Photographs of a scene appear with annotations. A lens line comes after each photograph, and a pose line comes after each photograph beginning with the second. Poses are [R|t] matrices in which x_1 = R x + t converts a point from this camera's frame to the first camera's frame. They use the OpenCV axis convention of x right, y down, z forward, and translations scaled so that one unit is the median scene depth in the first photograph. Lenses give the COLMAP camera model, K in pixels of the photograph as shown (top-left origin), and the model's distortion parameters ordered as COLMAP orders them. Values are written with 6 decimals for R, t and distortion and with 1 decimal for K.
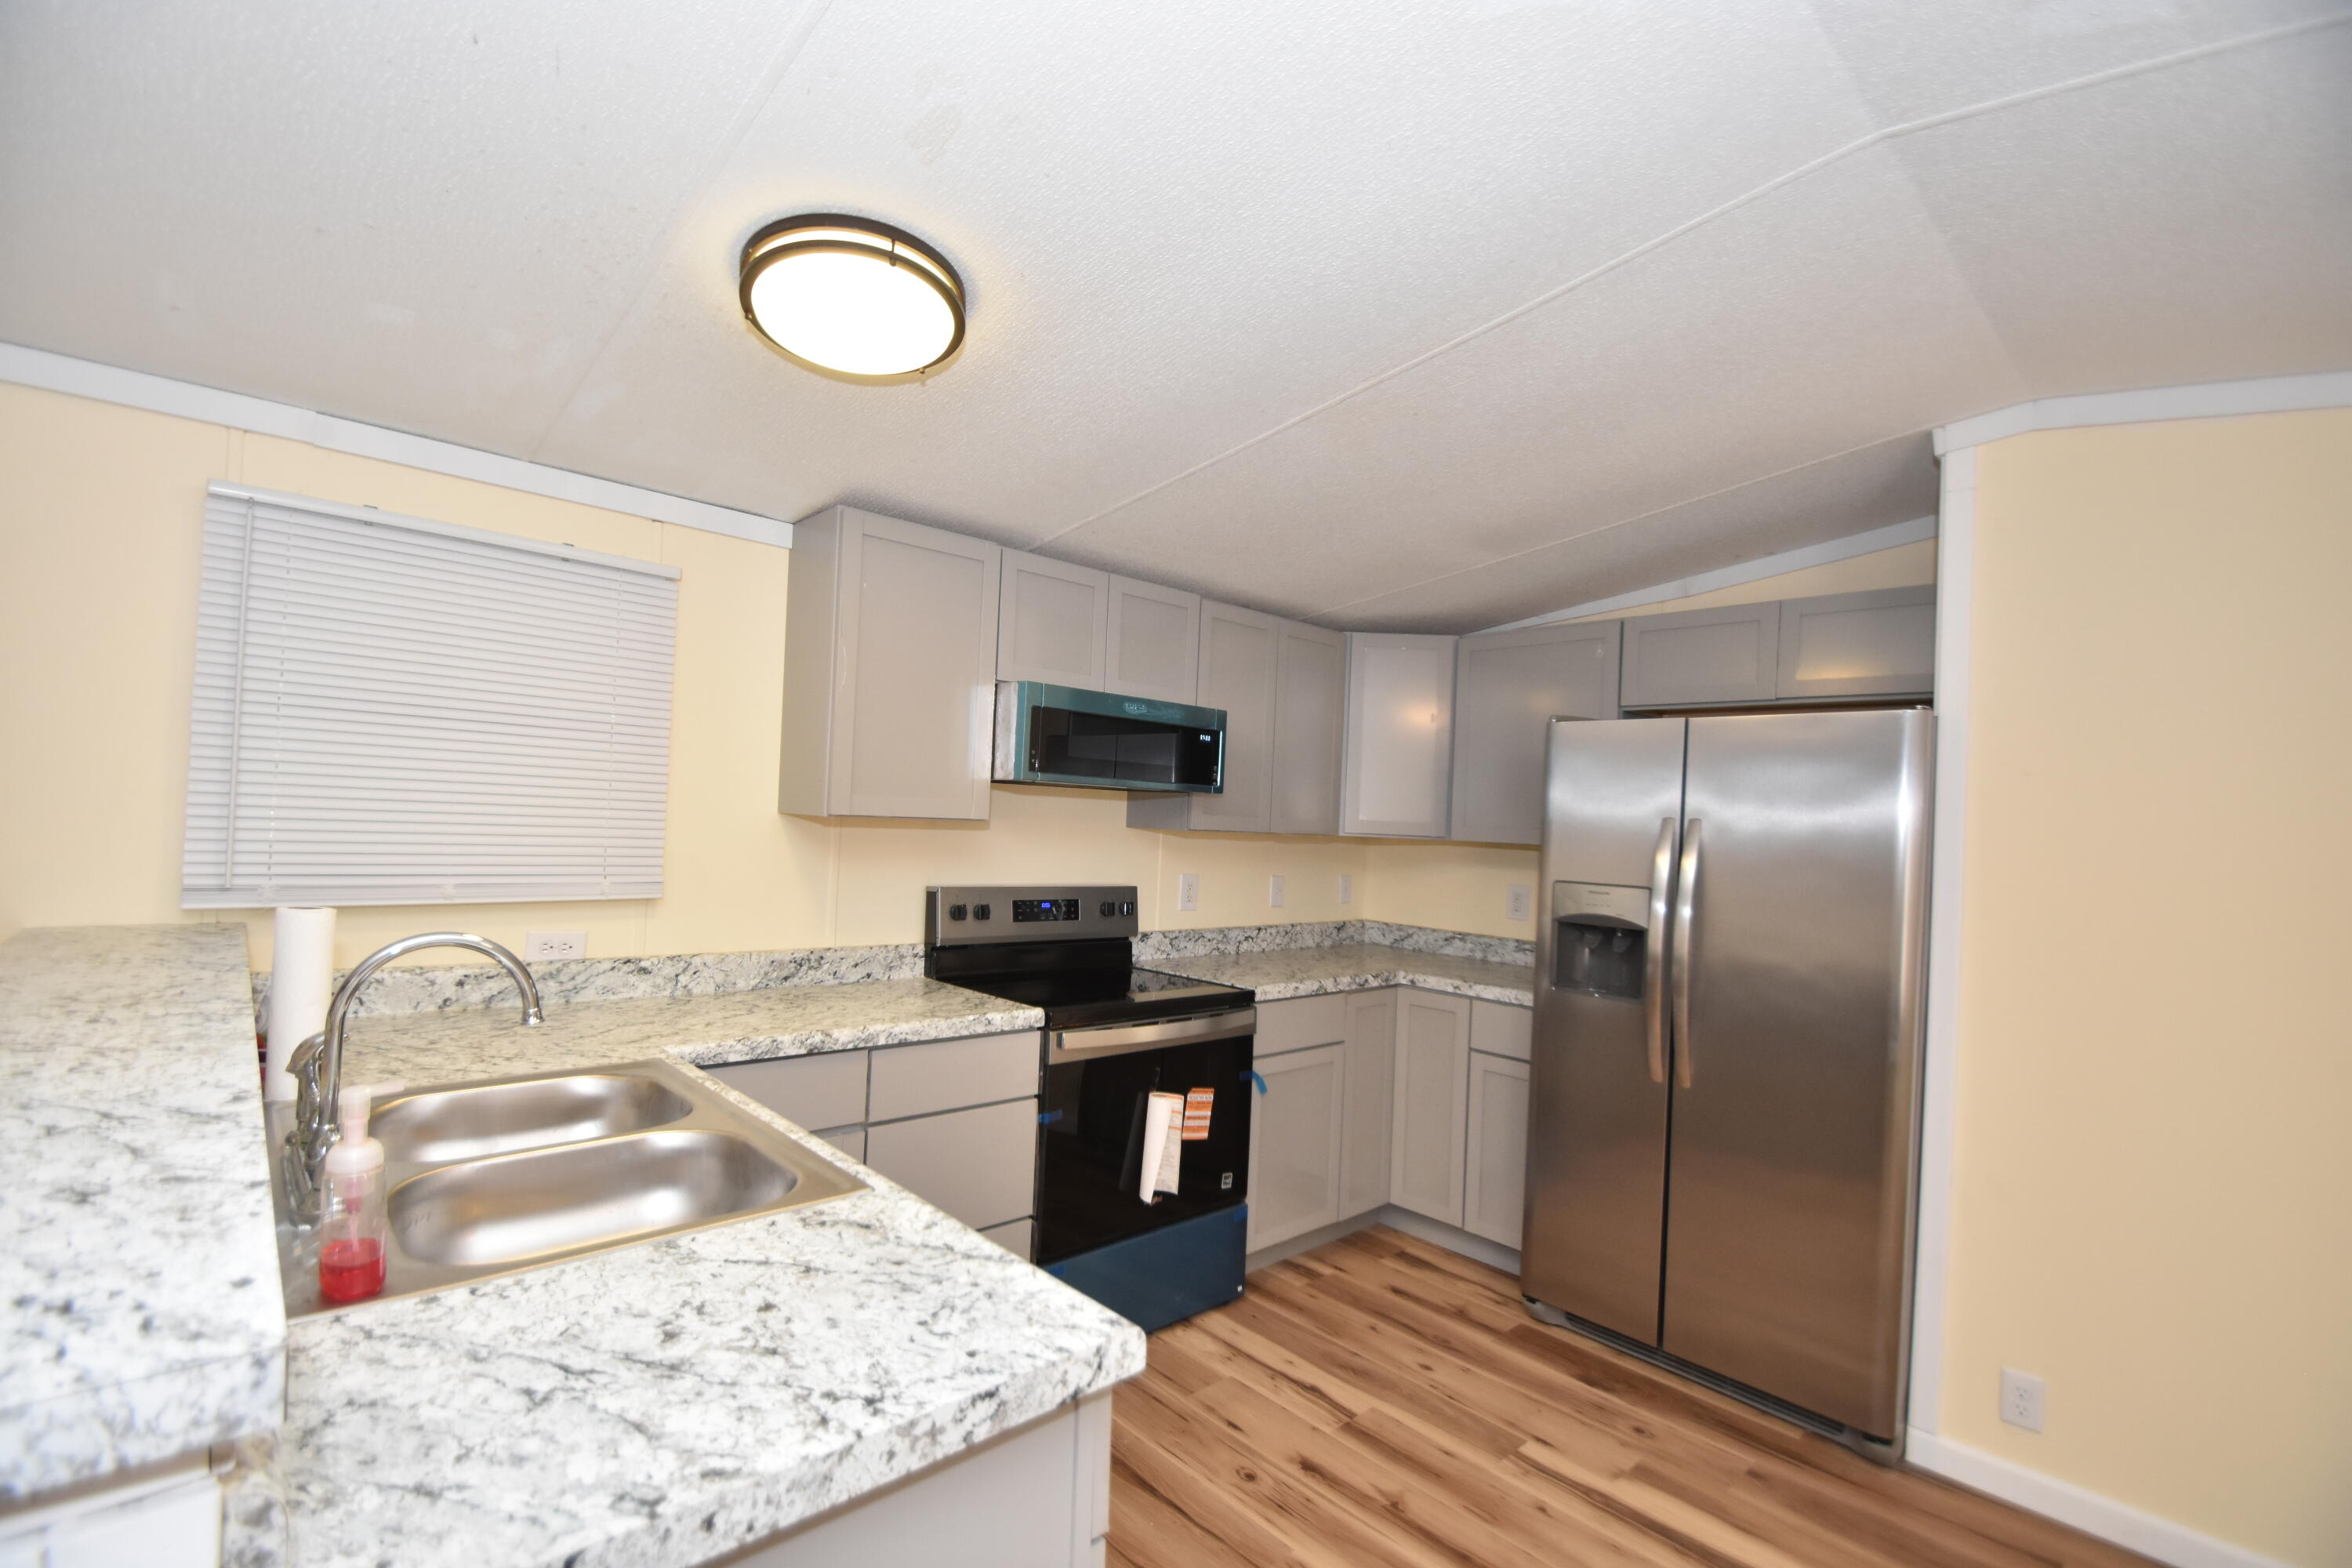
lens RADIAL K [[1020.1, 0, 1168.1], [0, 1020.1, 815.8], [0, 0, 1]] dist [0.026645, -0.024728]
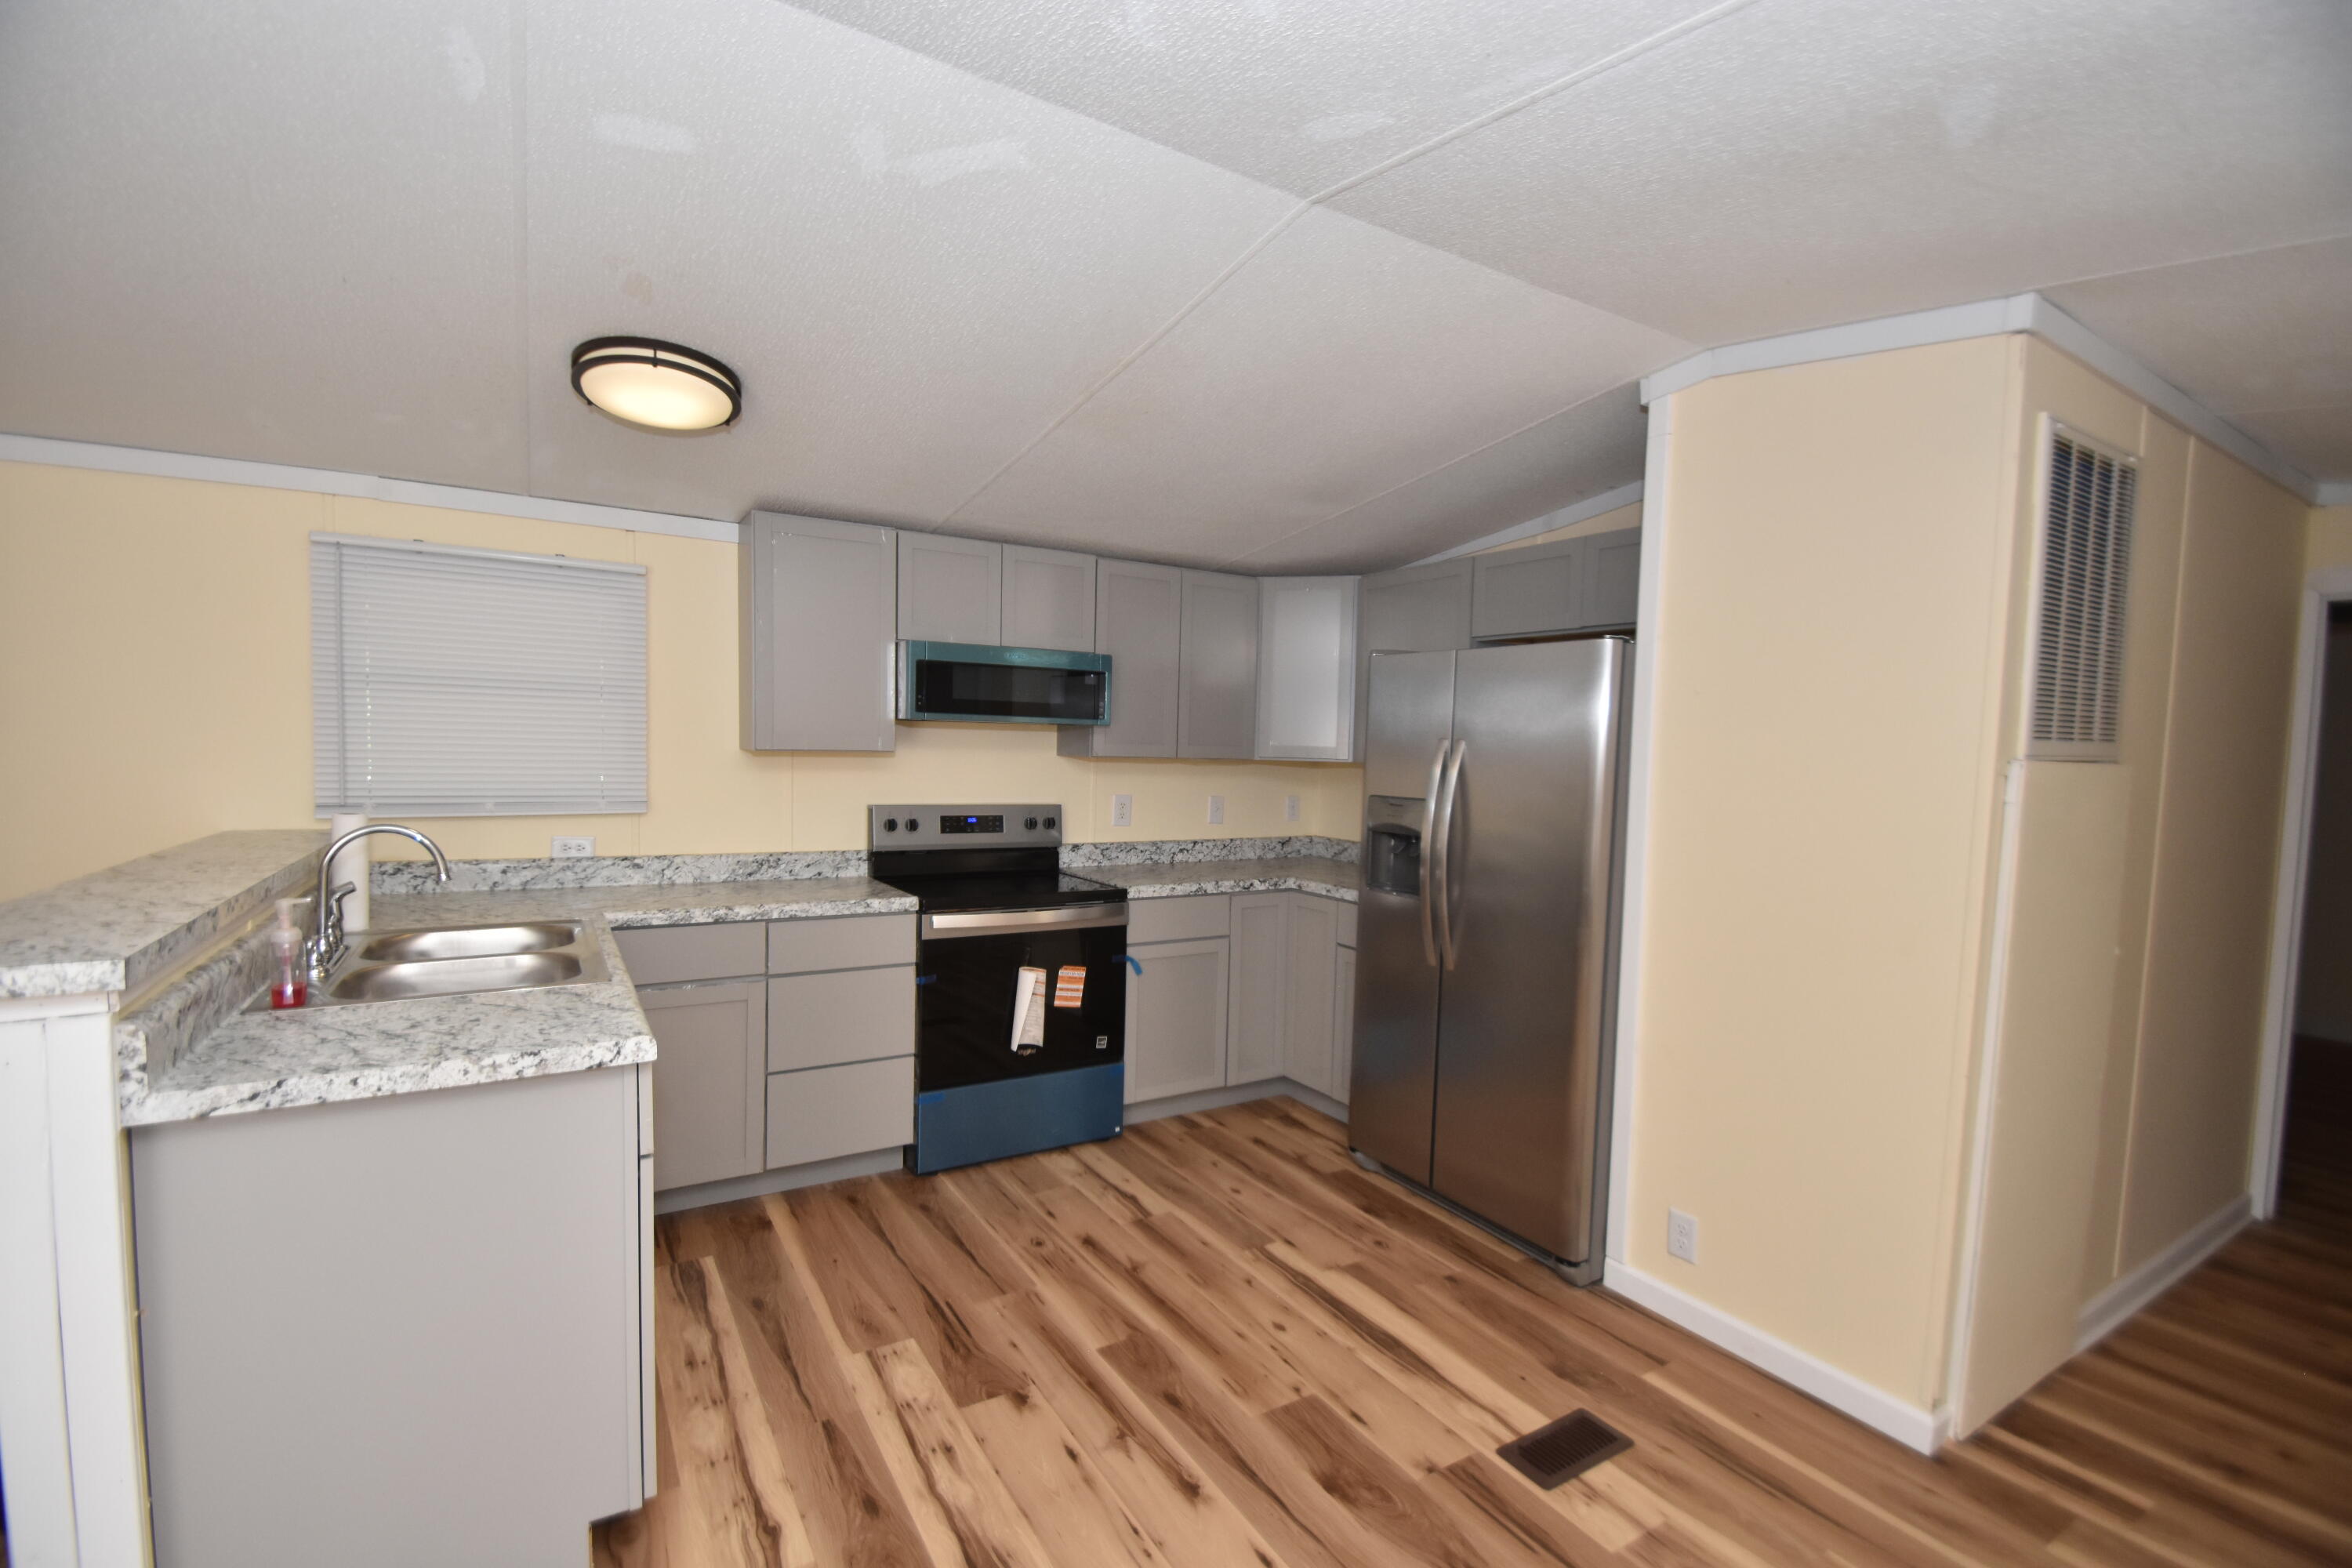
lens RADIAL K [[1020.1, 0, 1168.1], [0, 1020.1, 815.8], [0, 0, 1]] dist [0.026645, -0.024728]
pose [[0.981980, -0.005780, -0.188894, 0.404343], [0.018649, 0.997617, 0.066427, 0.006318], [0.188060, -0.068752, 0.979748, -0.184042]]
